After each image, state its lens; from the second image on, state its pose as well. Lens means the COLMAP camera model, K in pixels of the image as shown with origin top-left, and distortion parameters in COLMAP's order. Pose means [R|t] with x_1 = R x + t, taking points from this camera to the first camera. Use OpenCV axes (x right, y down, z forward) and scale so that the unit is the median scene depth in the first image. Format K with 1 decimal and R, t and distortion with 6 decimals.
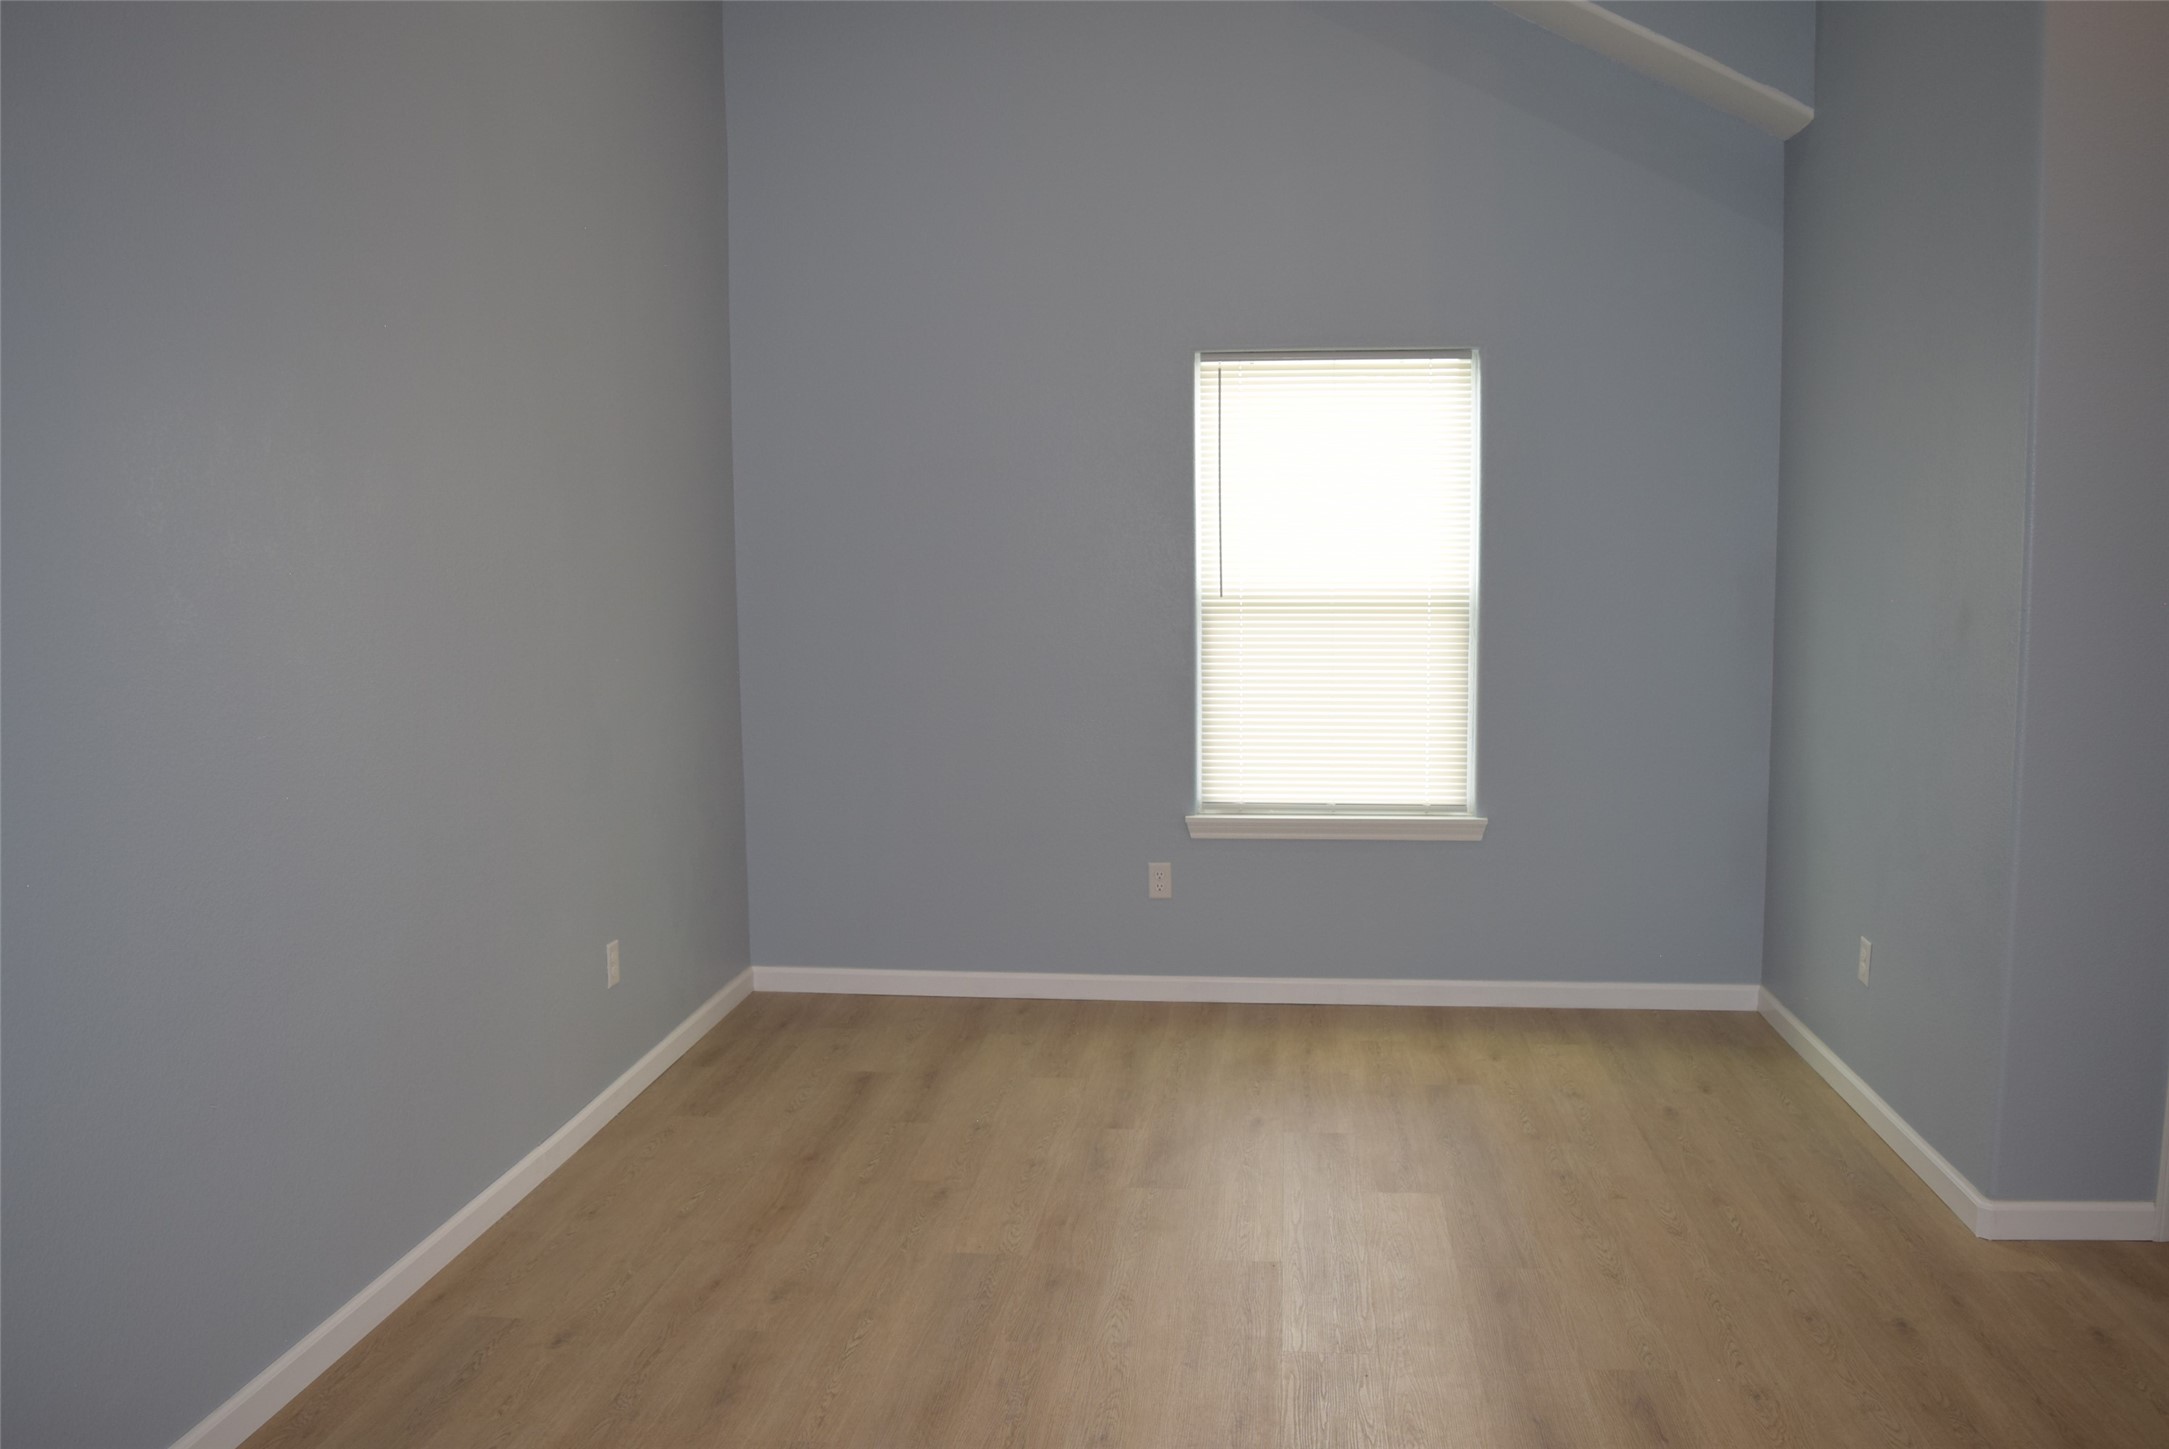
lens RADIAL K [[1702.0, 0, 1091.6], [0, 1702.0, 725.3], [0, 0, 1]] dist [-0.096175, 0.022007]
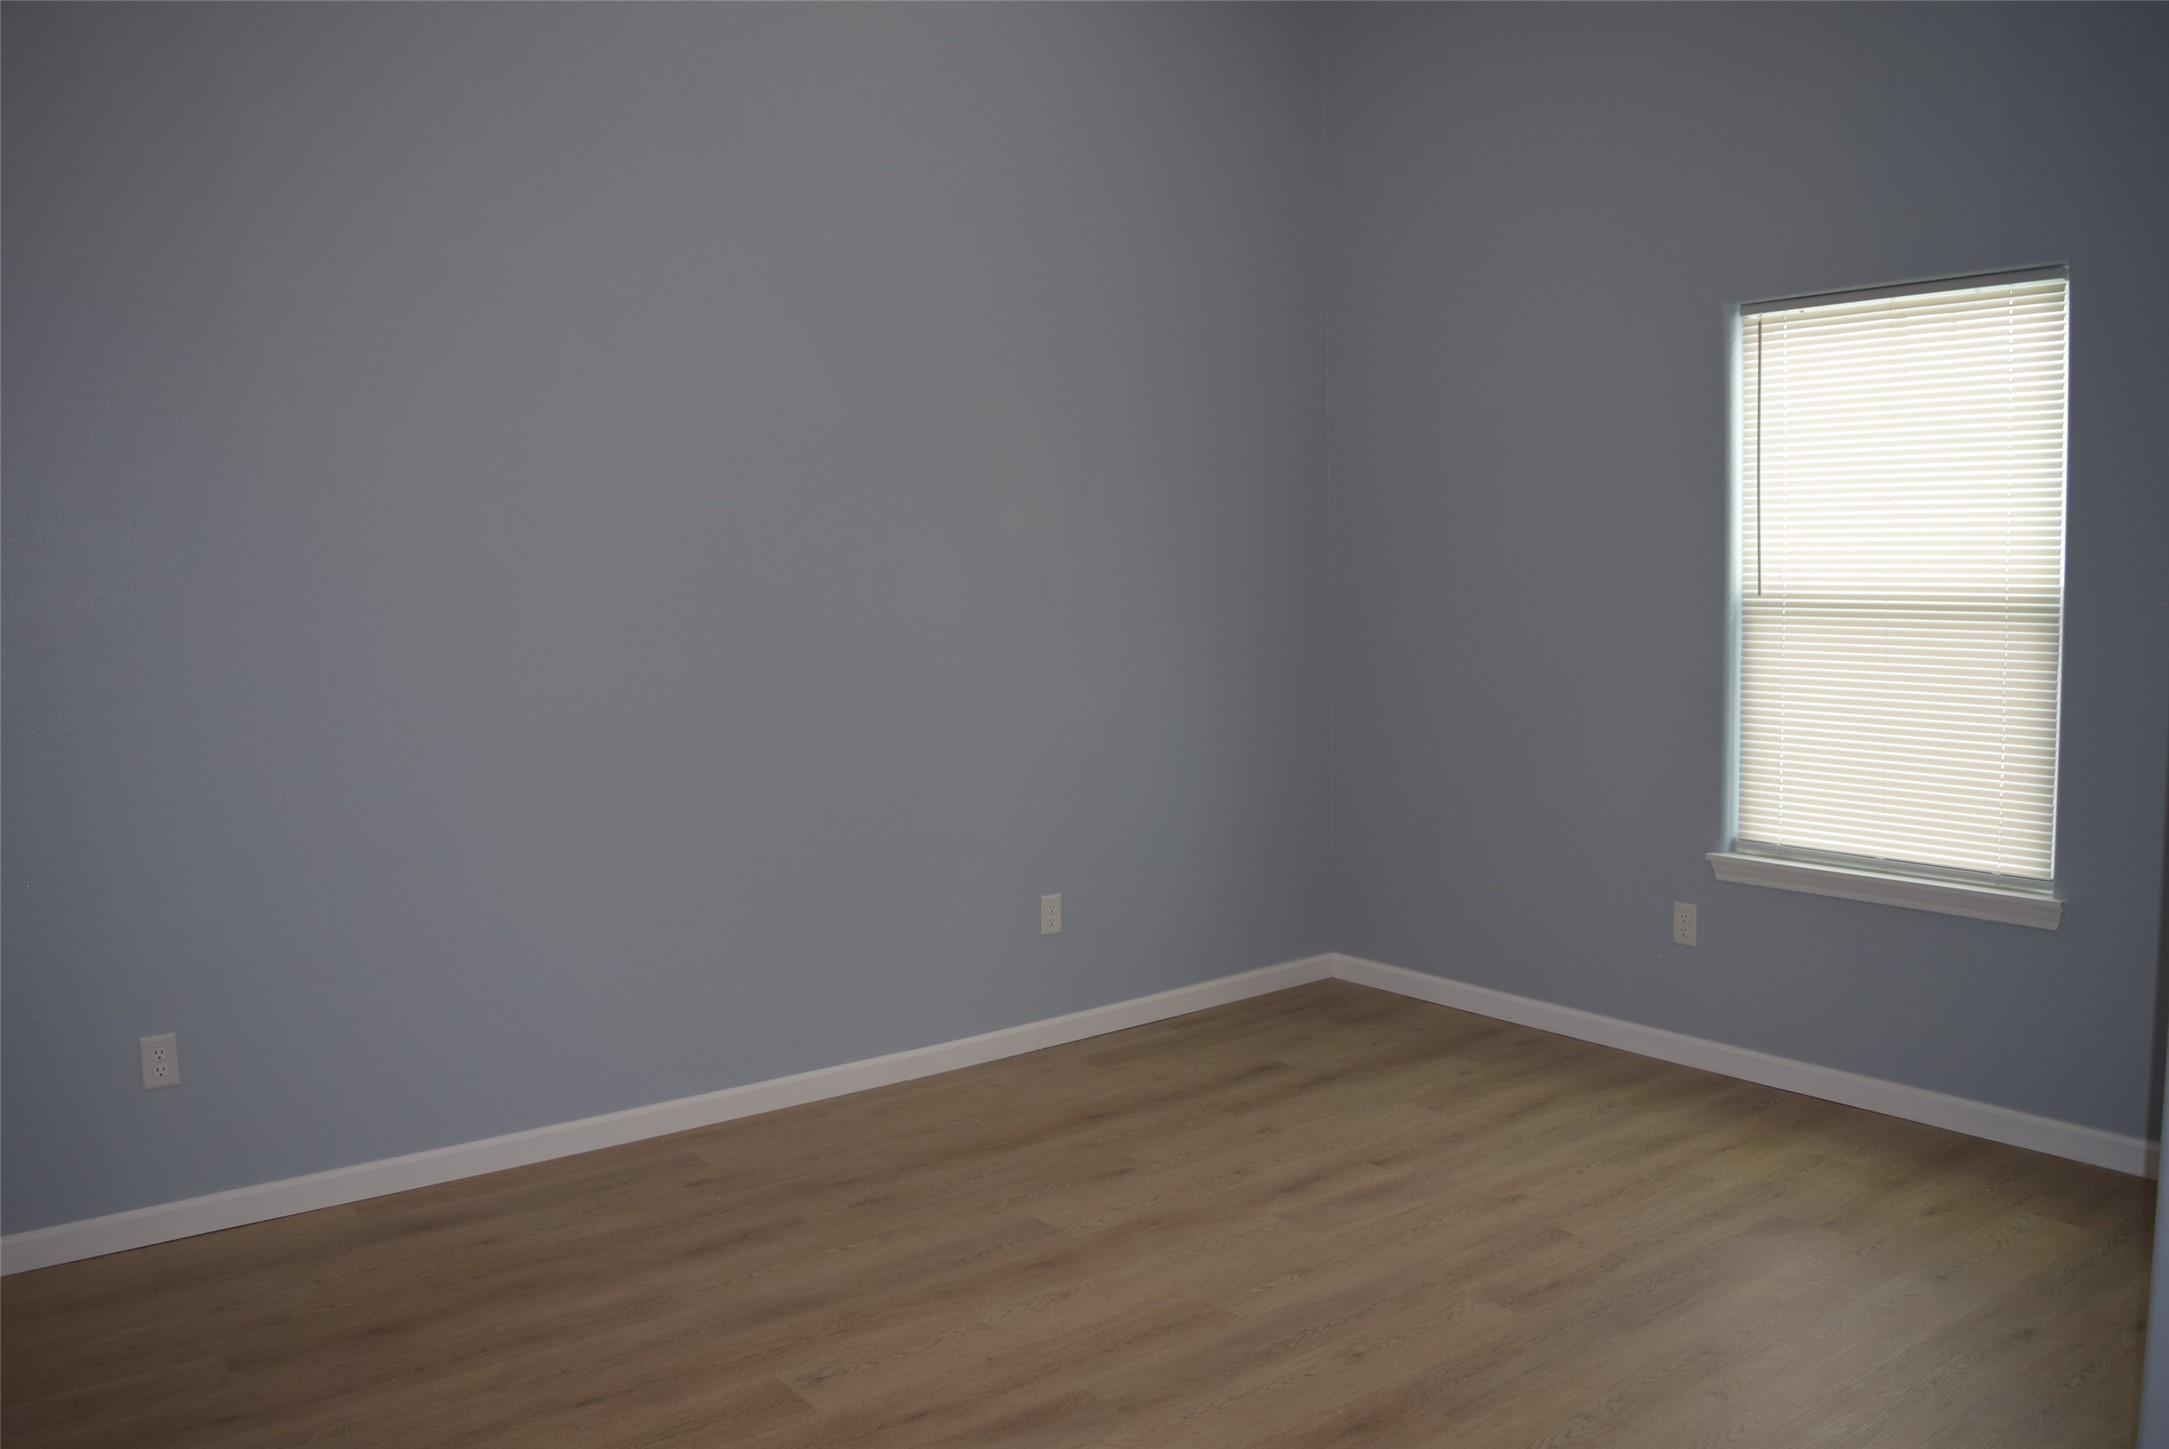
lens RADIAL K [[1702.0, 0, 1091.6], [0, 1702.0, 725.3], [0, 0, 1]] dist [-0.096175, 0.022007]
pose [[0.696670, 0.065832, -0.714365, 0.449849], [-0.065566, 0.997456, 0.027979, -0.013660], [0.714389, 0.027346, 0.699214, 0.196616]]
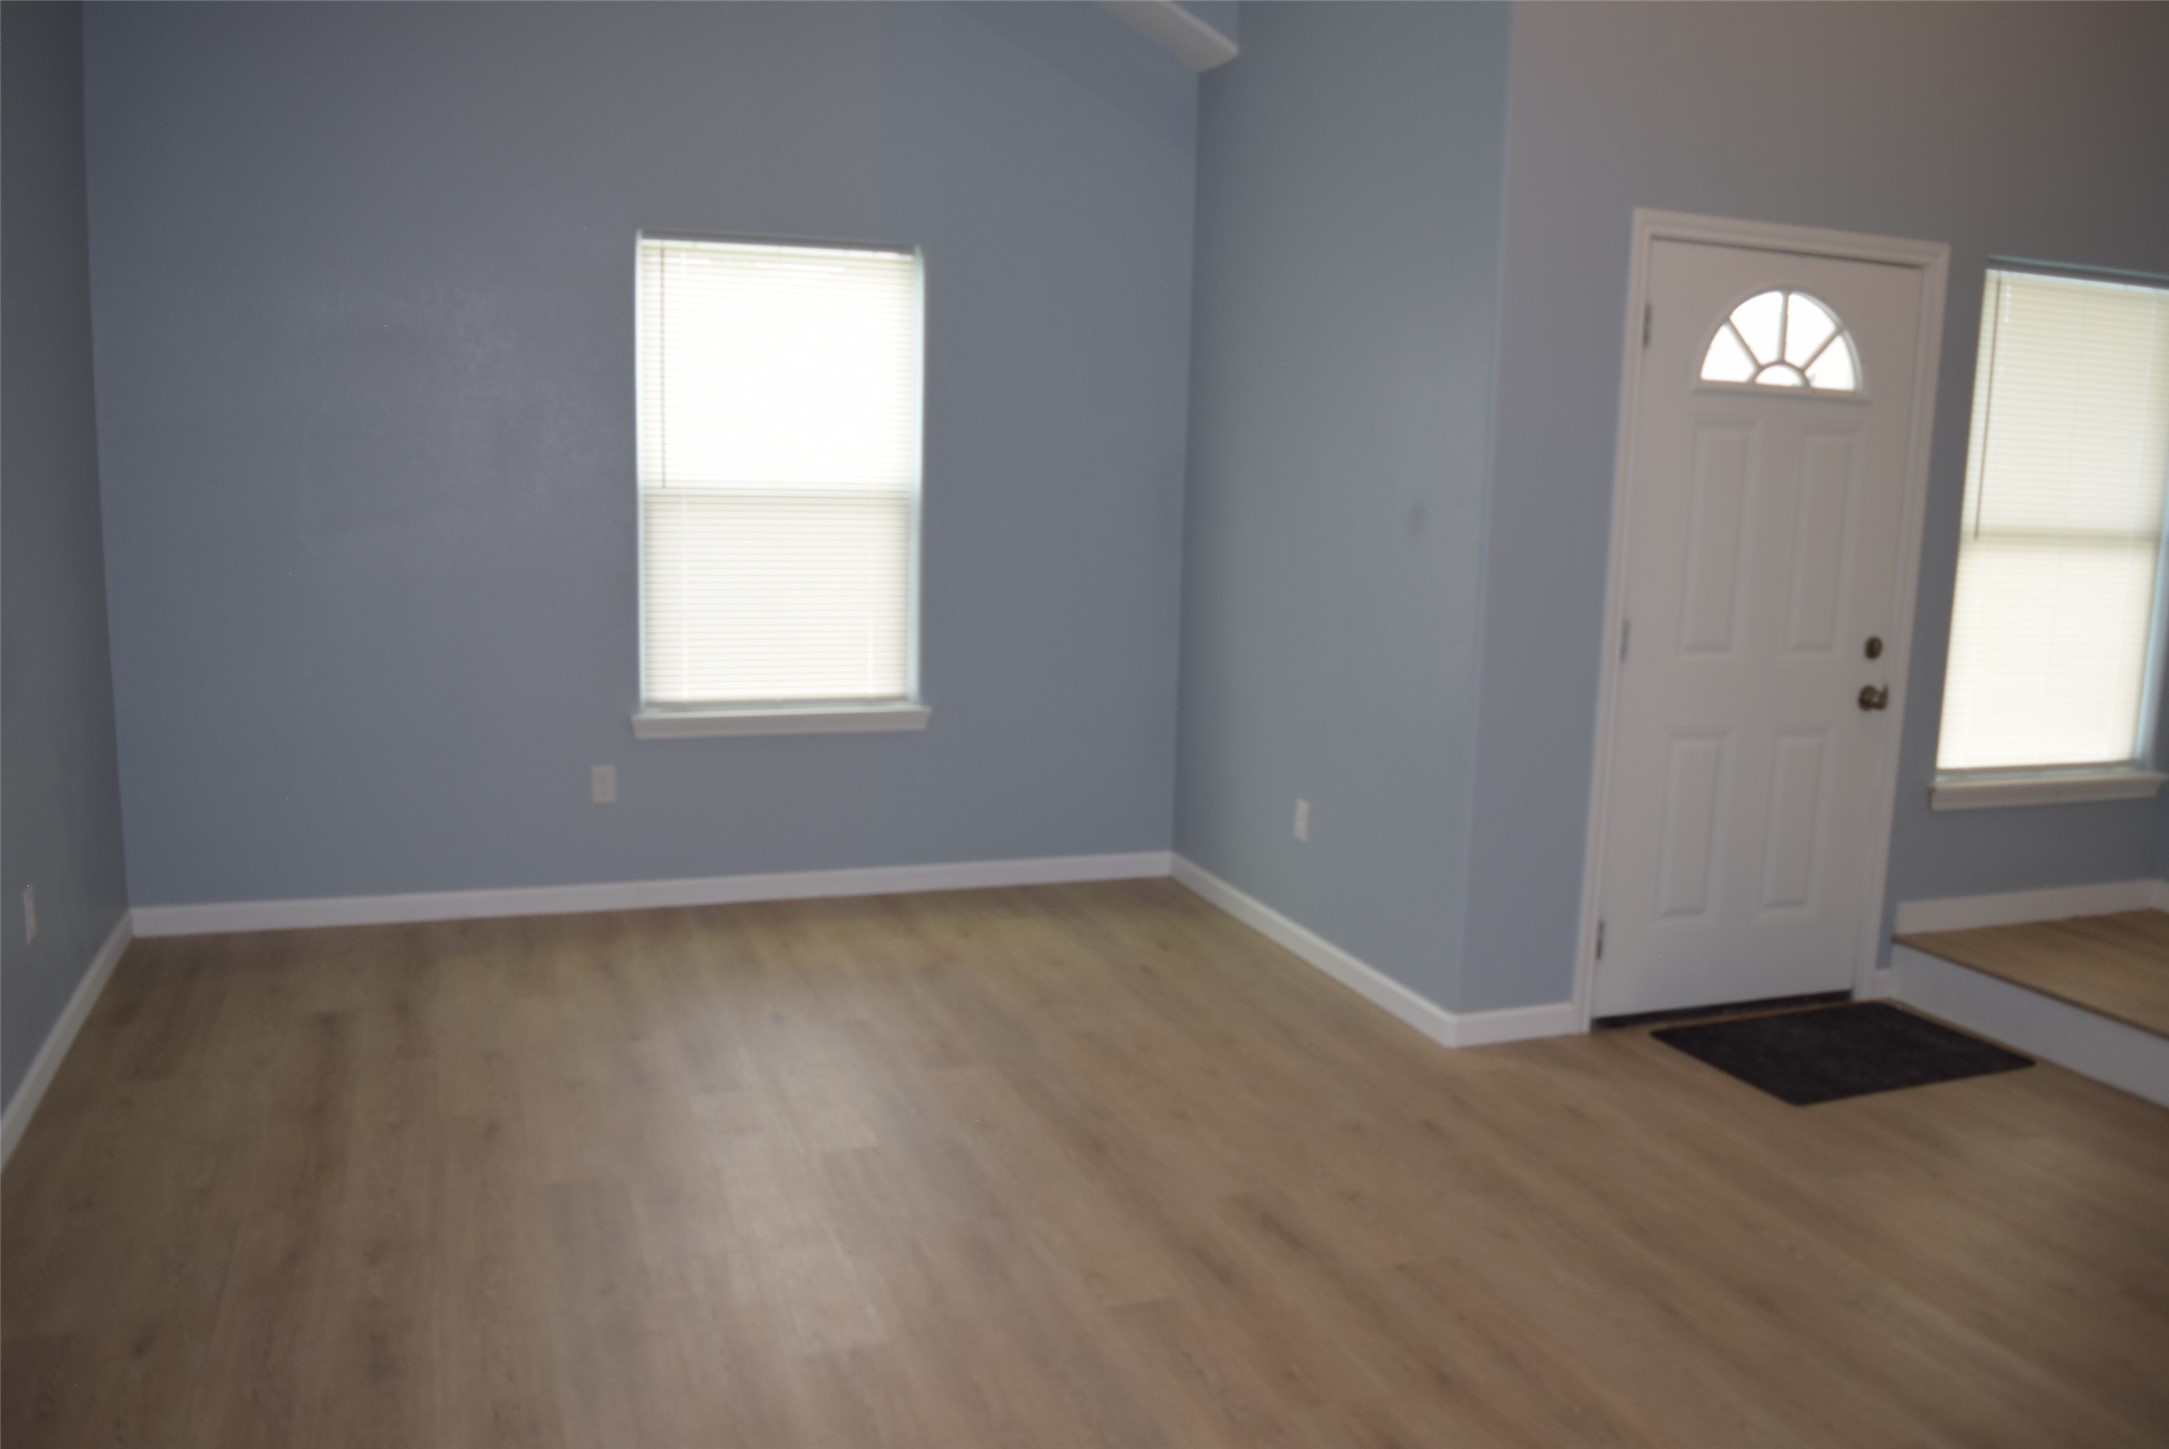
lens RADIAL K [[1723.1, 0, 1079.1], [0, 1723.1, 729.8], [0, 0, 1]] dist [-0.091725, 0.004662]
pose [[0.897023, -0.041517, 0.440030, -0.148577], [0.013473, 0.997684, 0.066665, -0.000128], [-0.441779, -0.053872, 0.895505, 0.021162]]
